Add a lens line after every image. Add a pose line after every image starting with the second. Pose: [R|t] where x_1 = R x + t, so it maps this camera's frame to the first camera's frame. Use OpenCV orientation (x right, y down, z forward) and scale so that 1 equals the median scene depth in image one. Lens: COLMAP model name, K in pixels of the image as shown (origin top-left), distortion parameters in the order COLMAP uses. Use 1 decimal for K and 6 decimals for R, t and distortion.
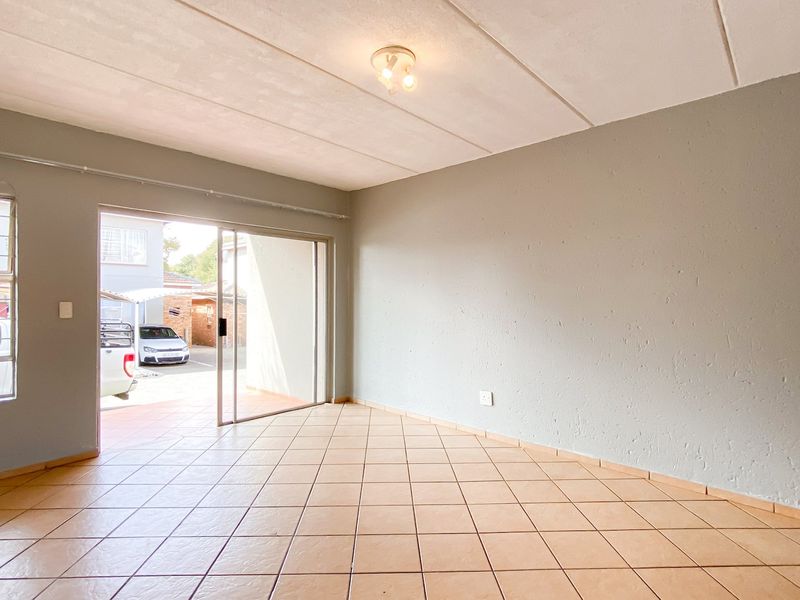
lens RADIAL K [[440.9, 0, 402.1], [0, 440.9, 301.2], [0, 0, 1]] dist [0.026848, -0.005917]
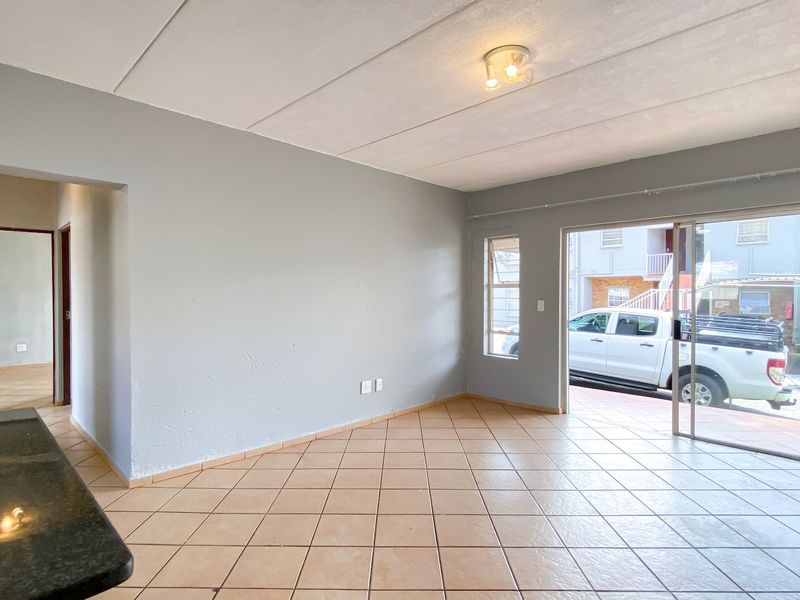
lens RADIAL K [[440.9, 0, 402.5], [0, 440.9, 296.8], [0, 0, 1]] dist [0.026848, -0.005917]
pose [[-0.031911, 0.003756, -0.999484, 0.550119], [-0.008342, 0.999957, 0.004024, -0.008978], [0.999456, 0.008466, -0.031878, 0.455718]]
